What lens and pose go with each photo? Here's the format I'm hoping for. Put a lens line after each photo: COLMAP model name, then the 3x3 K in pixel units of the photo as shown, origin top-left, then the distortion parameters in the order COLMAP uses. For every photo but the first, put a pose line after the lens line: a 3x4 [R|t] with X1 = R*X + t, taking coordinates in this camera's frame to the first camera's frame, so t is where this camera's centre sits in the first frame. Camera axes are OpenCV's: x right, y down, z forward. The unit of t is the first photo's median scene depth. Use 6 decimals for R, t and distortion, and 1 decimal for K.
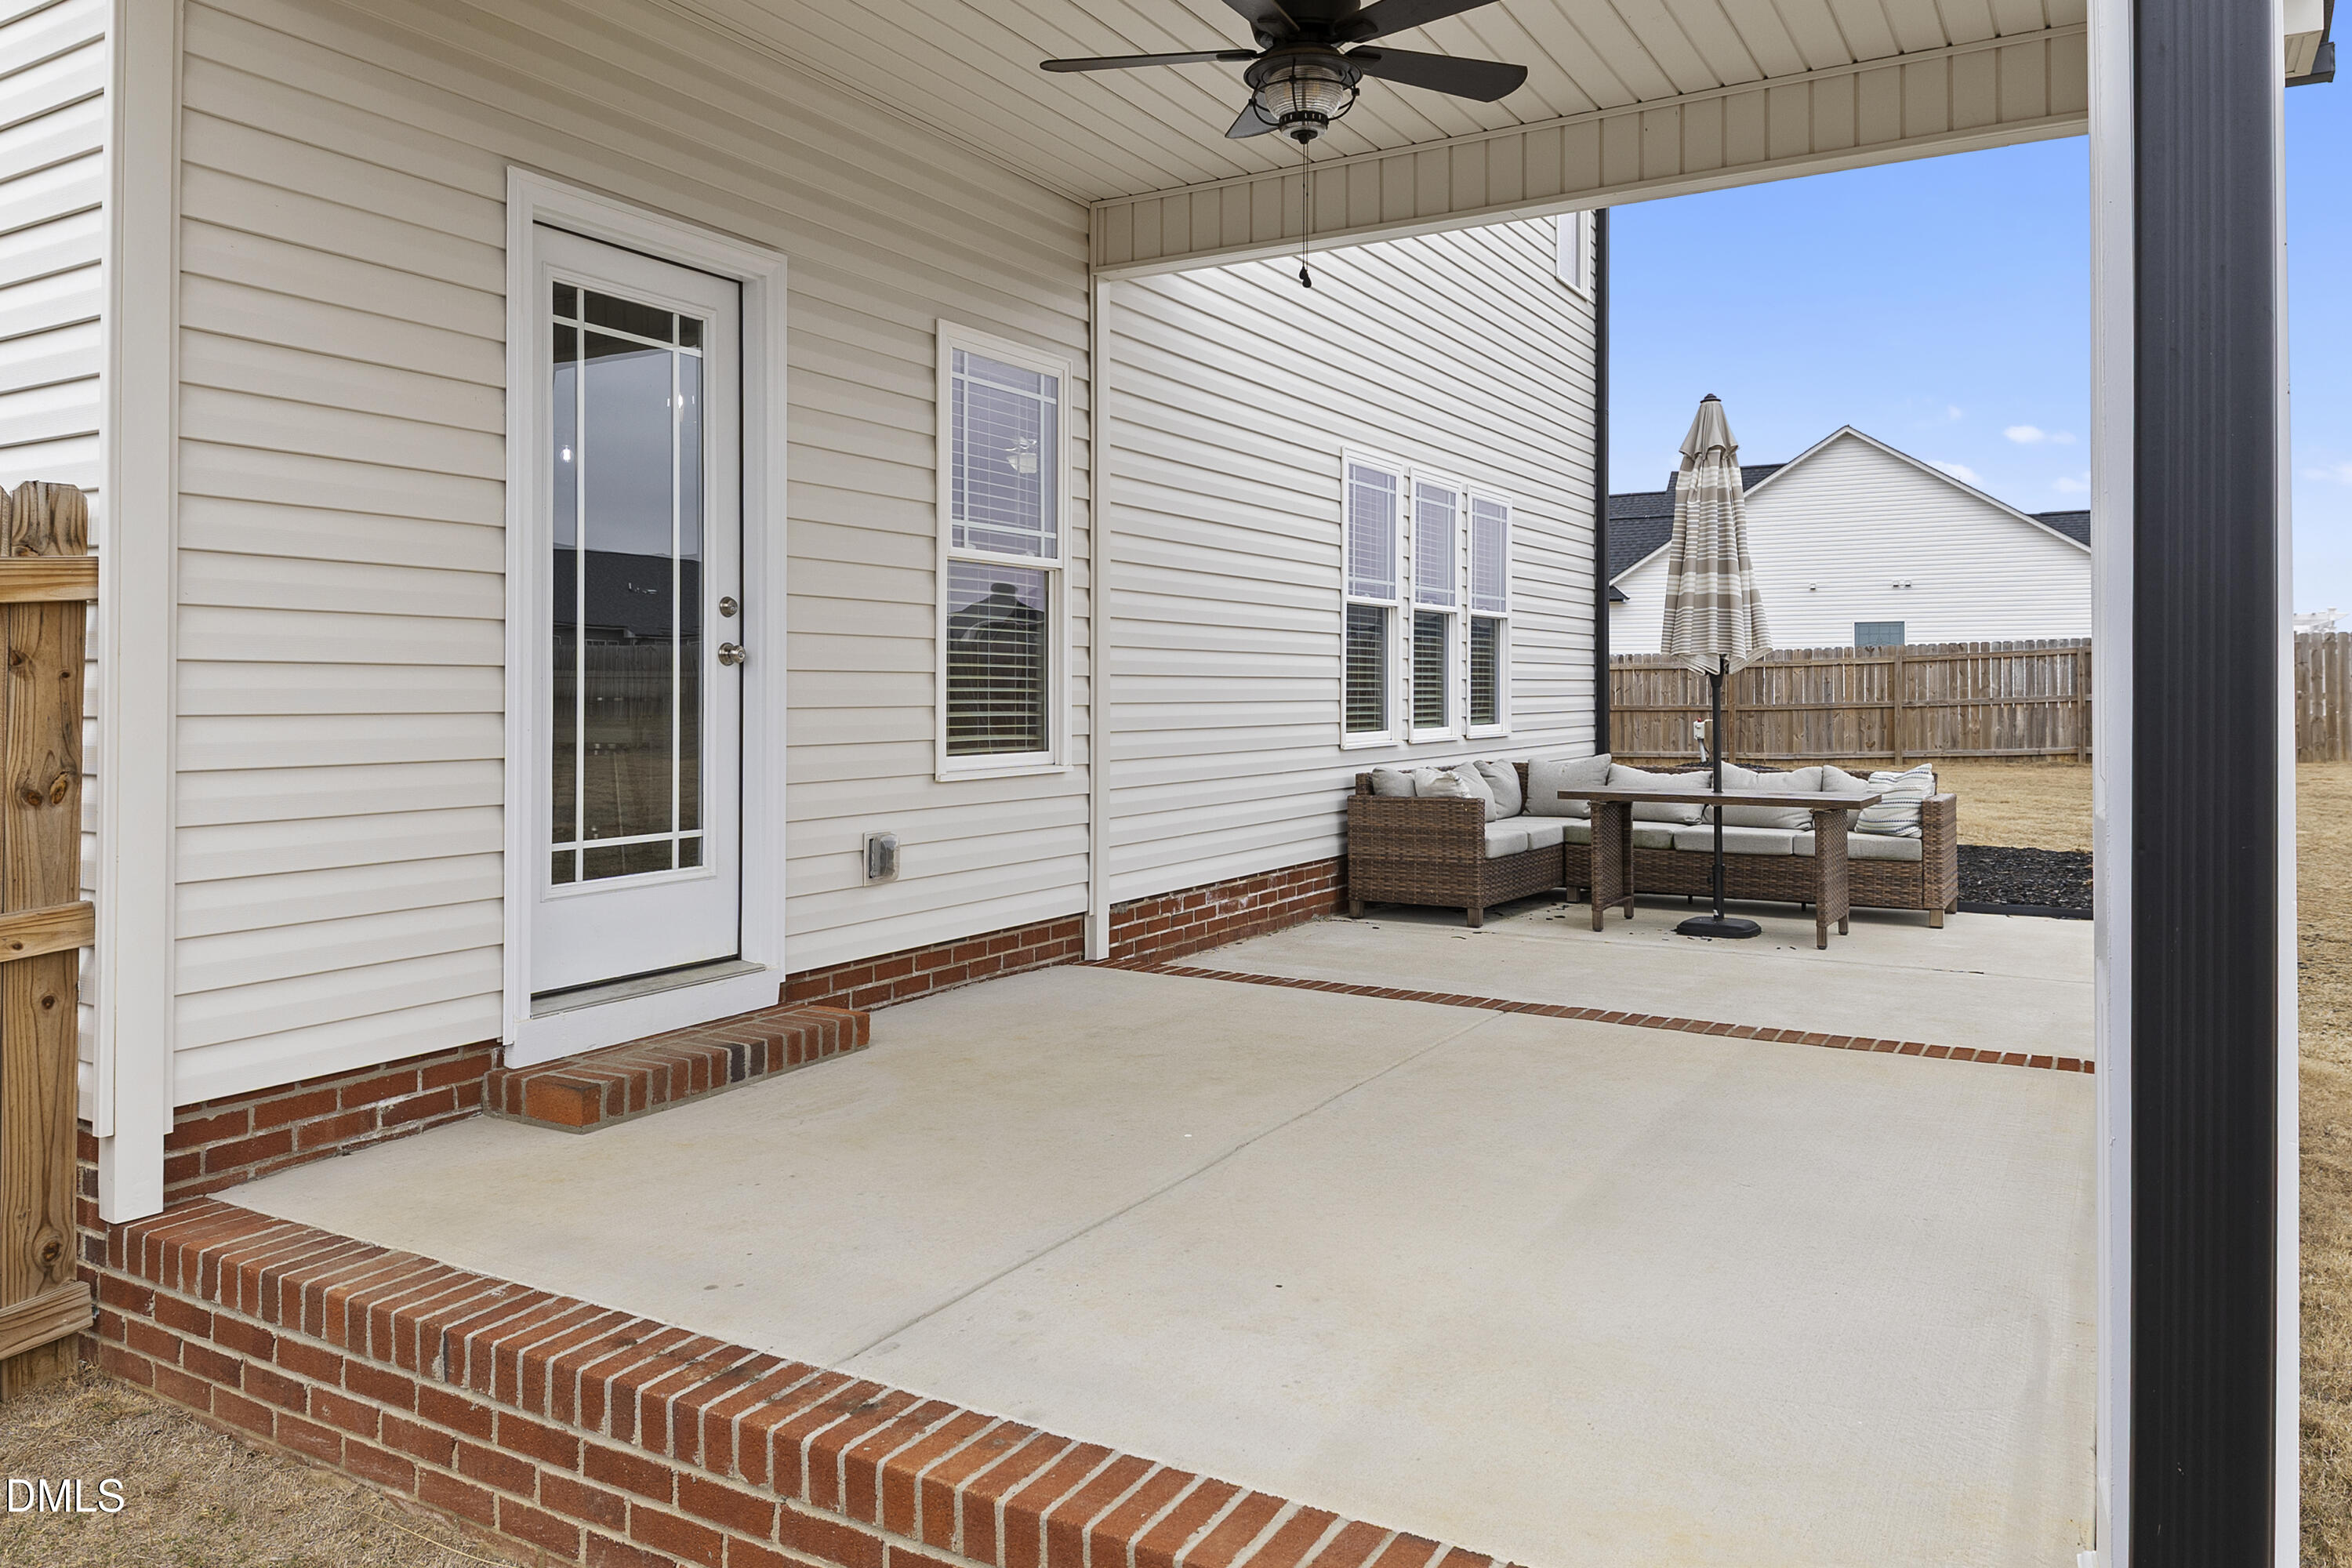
lens RADIAL K [[1611.0, 0, 1166.8], [0, 1611.0, 689.1], [0, 0, 1]] dist [0.049833, -0.042324]
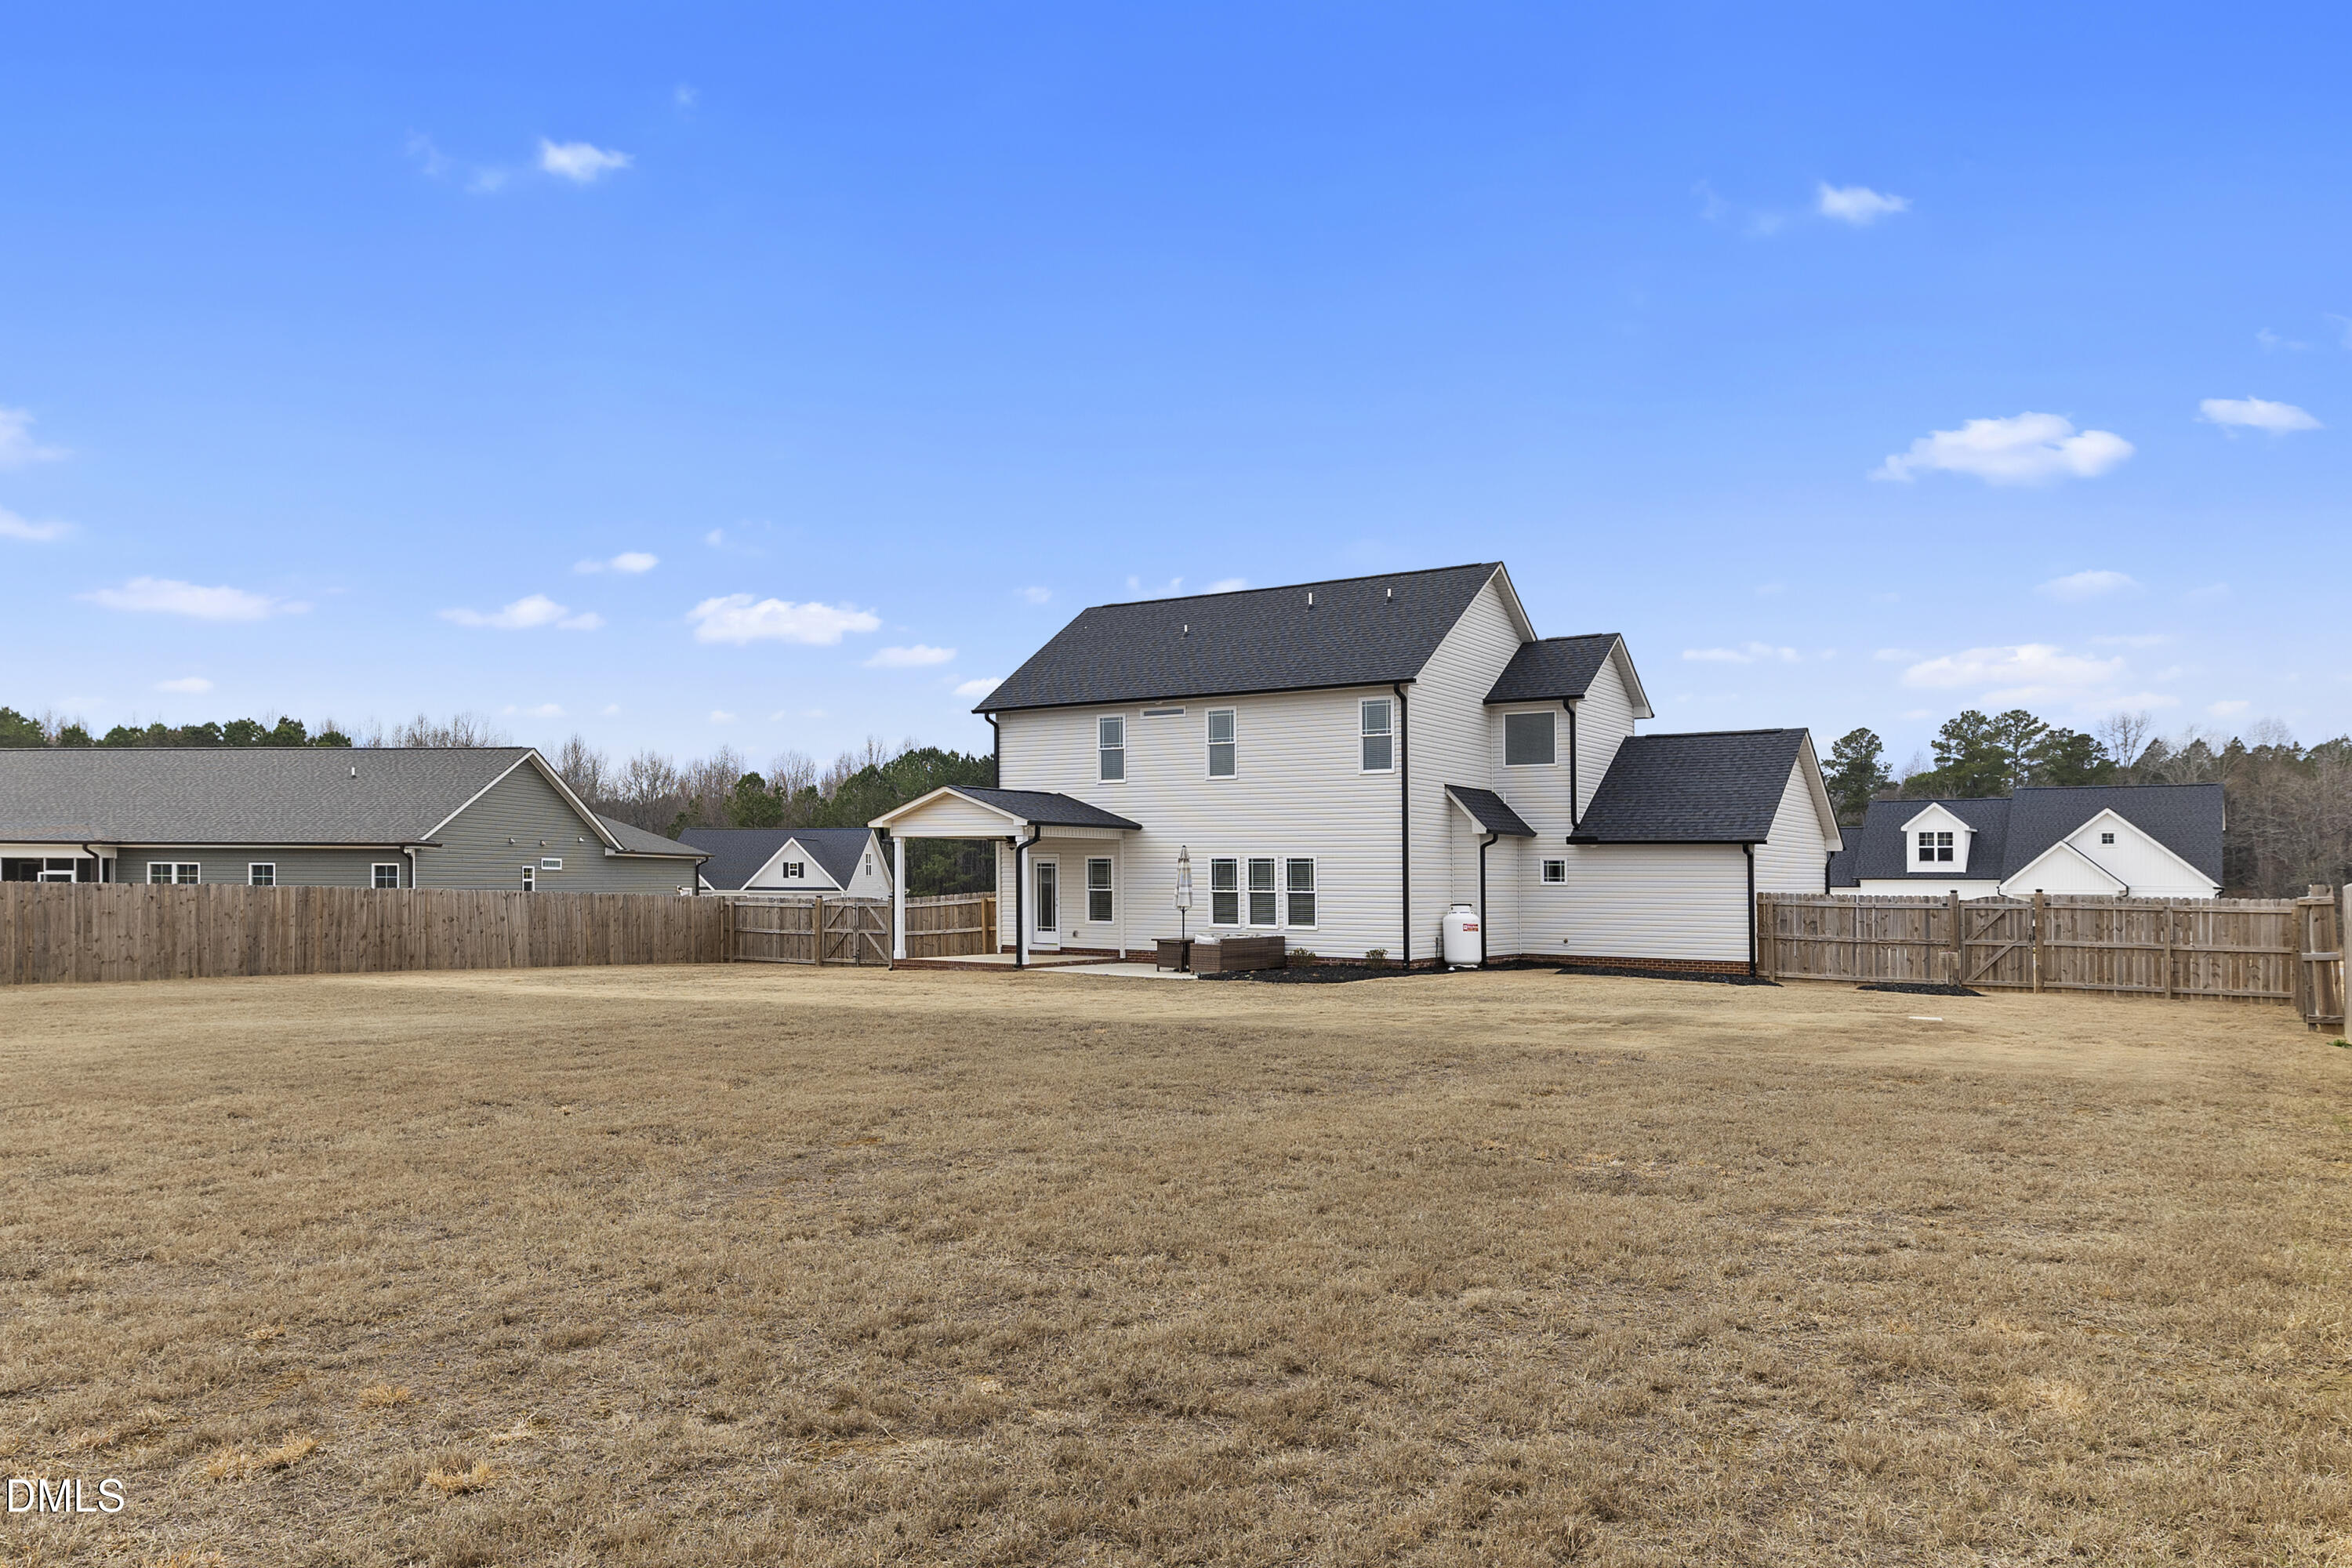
lens RADIAL K [[1595.7, 0, 1179.3], [0, 1595.7, 881.2], [0, 0, 1]] dist [0.039754, -0.060711]
pose [[-0.037132, 0.000925, -0.999310, 5.558300], [-0.008357, 0.999964, 0.001237, -0.114264], [0.999275, 0.008397, -0.037123, 1.400046]]
